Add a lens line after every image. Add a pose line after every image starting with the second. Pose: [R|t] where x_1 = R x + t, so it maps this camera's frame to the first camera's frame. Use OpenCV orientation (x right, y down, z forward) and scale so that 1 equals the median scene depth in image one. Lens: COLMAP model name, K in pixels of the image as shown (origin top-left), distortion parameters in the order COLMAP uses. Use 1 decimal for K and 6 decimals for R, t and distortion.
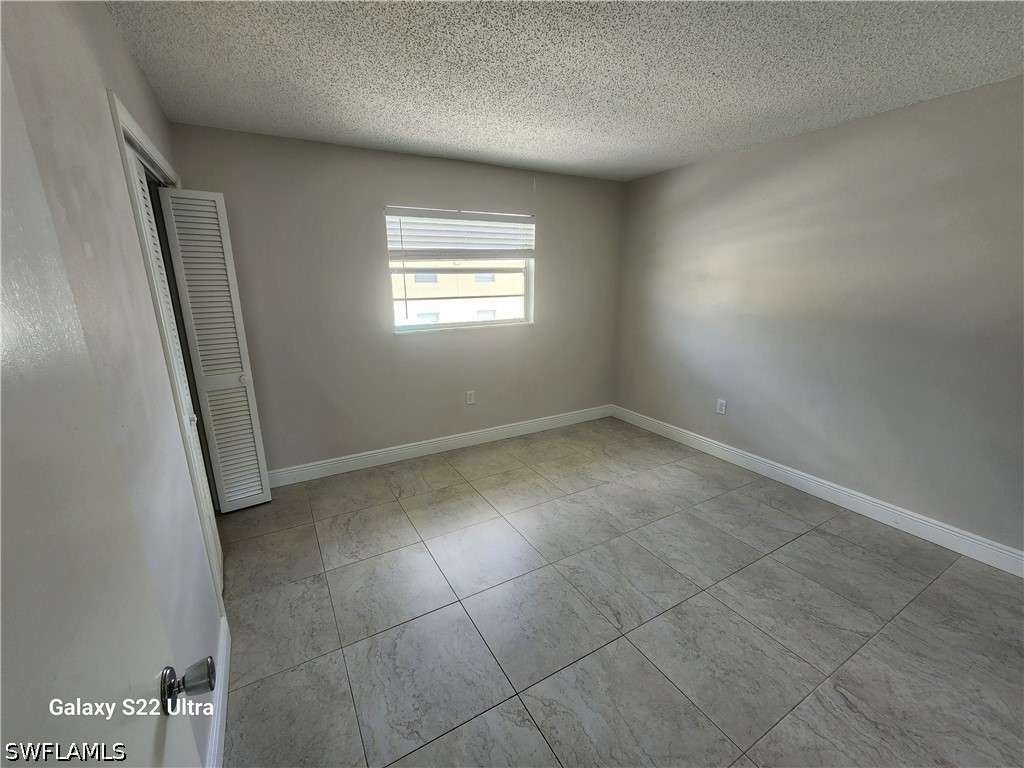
lens RADIAL K [[419.1, 0, 502.3], [0, 419.1, 390.7], [0, 0, 1]] dist [0.001217, -0.000018]
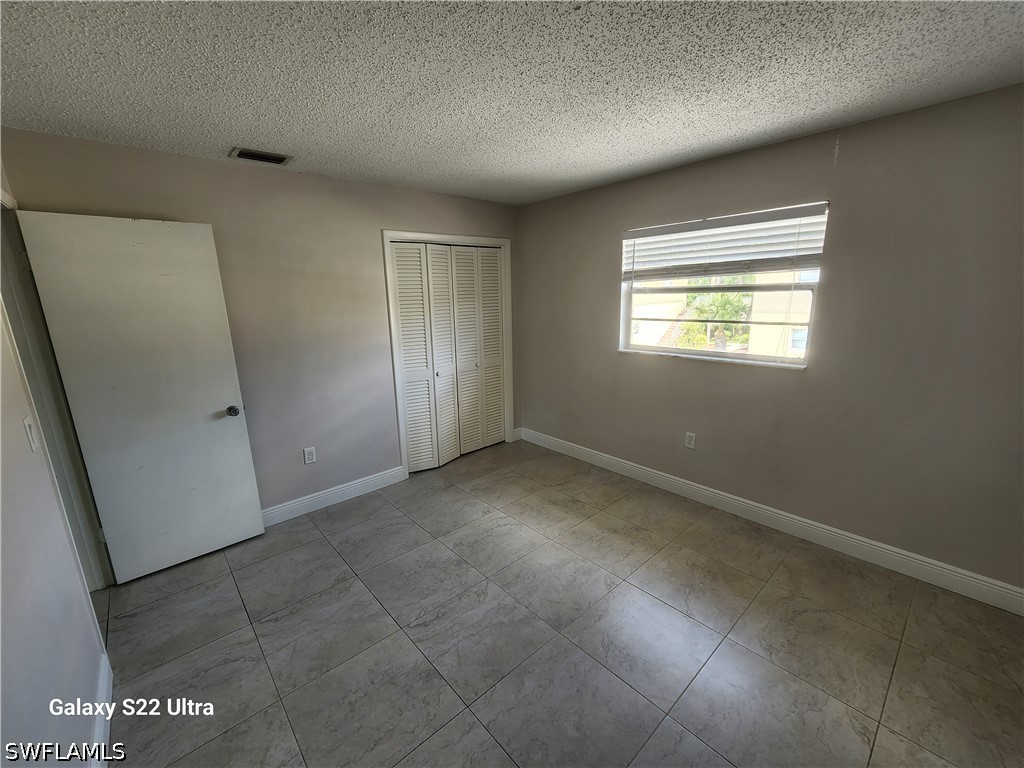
lens RADIAL K [[419.1, 0, 502.3], [0, 419.1, 390.7], [0, 0, 1]] dist [0.001217, -0.000018]
pose [[0.207175, 0.226006, -0.951840, 0.740784], [-0.233516, 0.956250, 0.176226, -0.165048], [0.950025, 0.185761, 0.250888, 0.502958]]
